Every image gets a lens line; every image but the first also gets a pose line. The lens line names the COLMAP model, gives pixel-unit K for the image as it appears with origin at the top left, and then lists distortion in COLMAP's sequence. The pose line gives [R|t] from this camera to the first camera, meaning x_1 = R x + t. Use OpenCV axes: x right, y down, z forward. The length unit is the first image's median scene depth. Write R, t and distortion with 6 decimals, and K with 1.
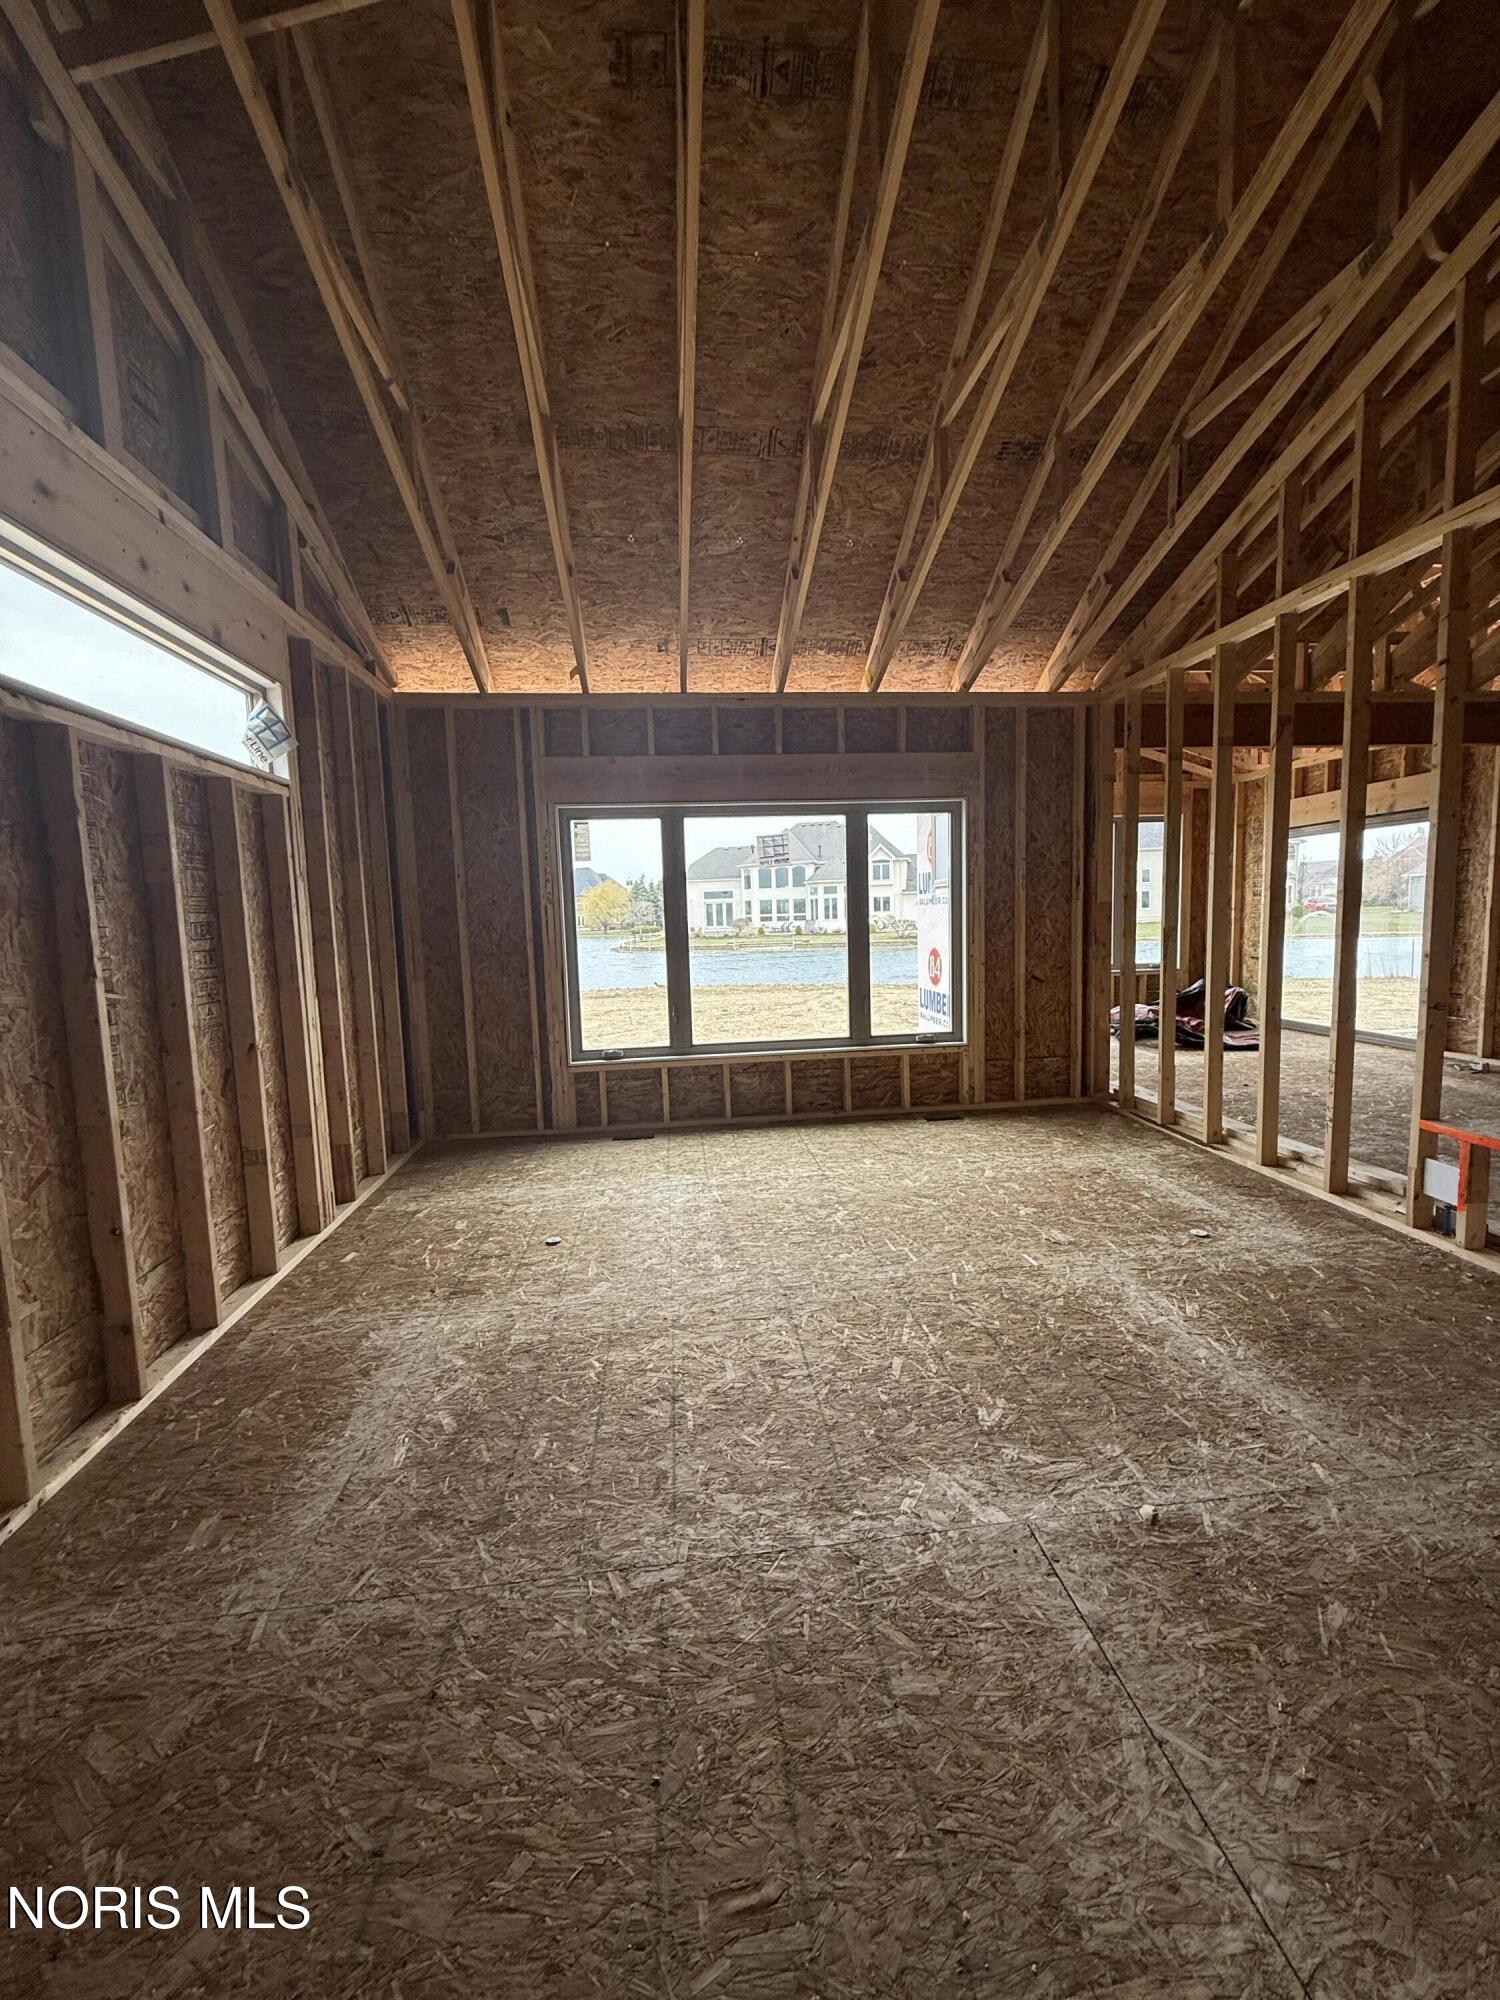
lens RADIAL K [[798.3, 0, 754.6], [0, 798.3, 1001.9], [0, 0, 1]] dist [0.001119, -0.000194]
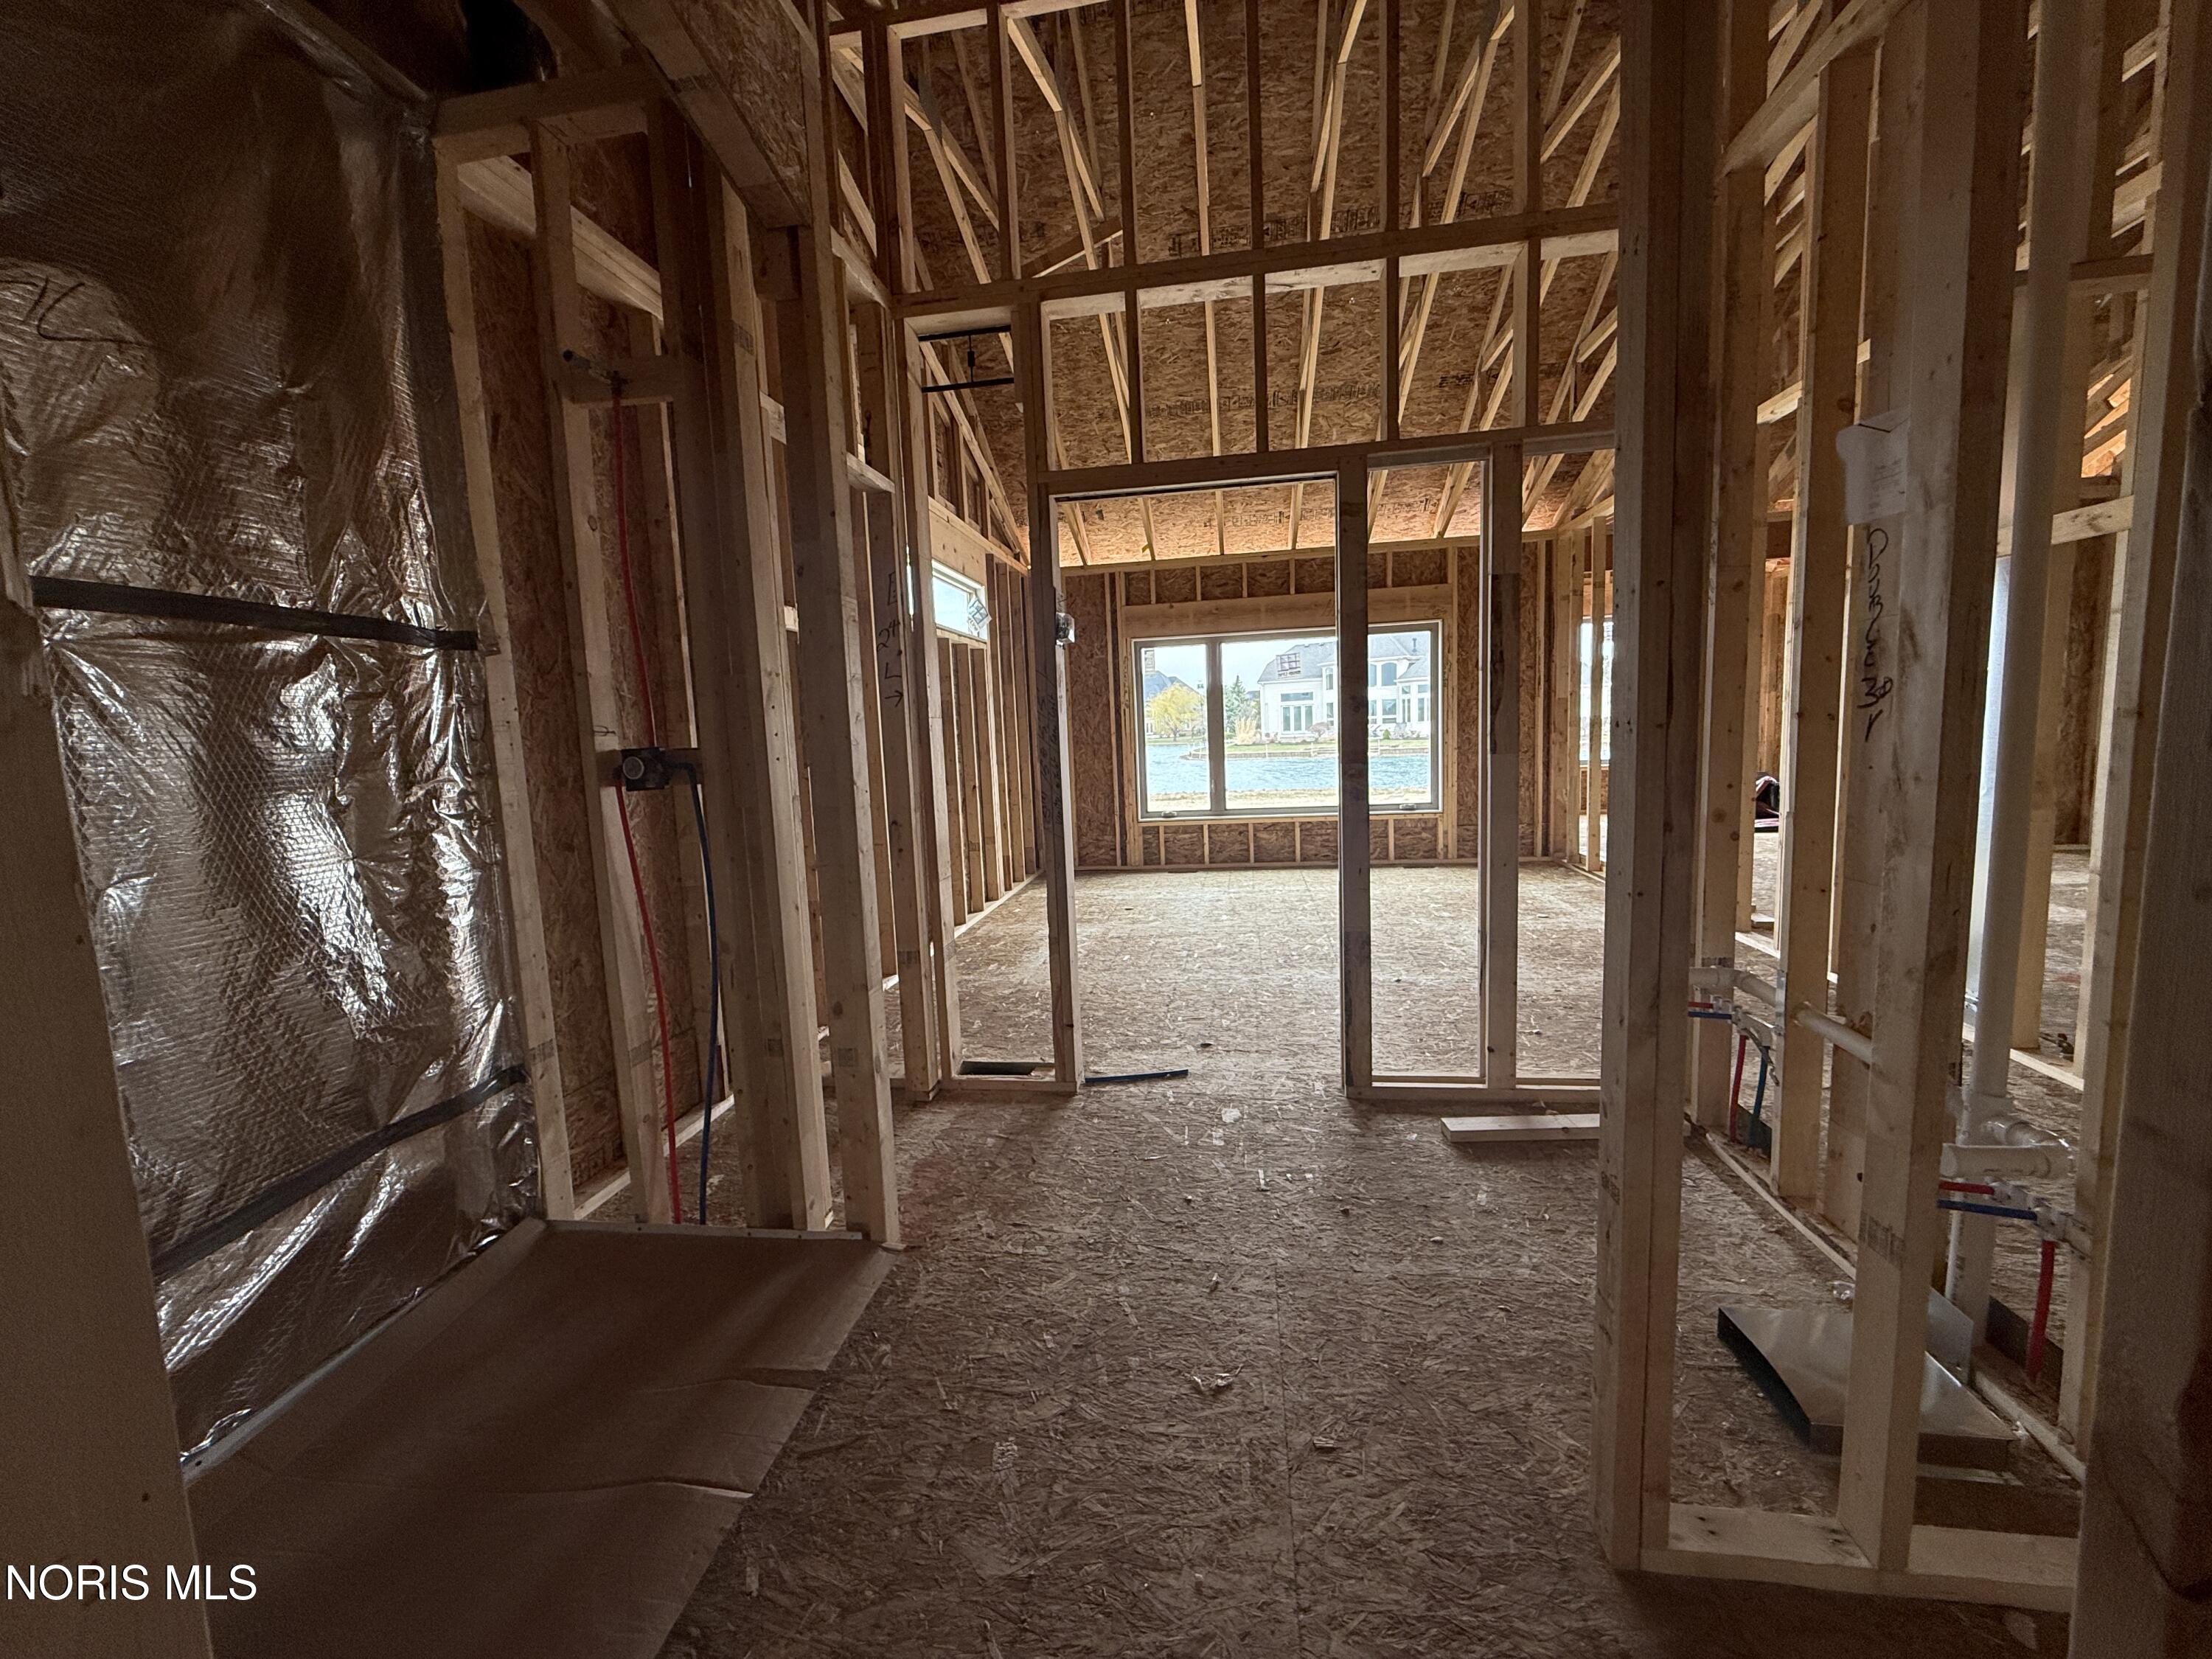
lens RADIAL K [[882.9, 0, 1103.3], [0, 882.9, 838.0], [0, 0, 1]] dist [0.001119, -0.000194]
pose [[0.965175, 0.018261, -0.260968, 0.120101], [-0.012062, 0.999606, 0.025335, 0.070467], [0.261327, -0.021305, 0.965015, -0.545975]]
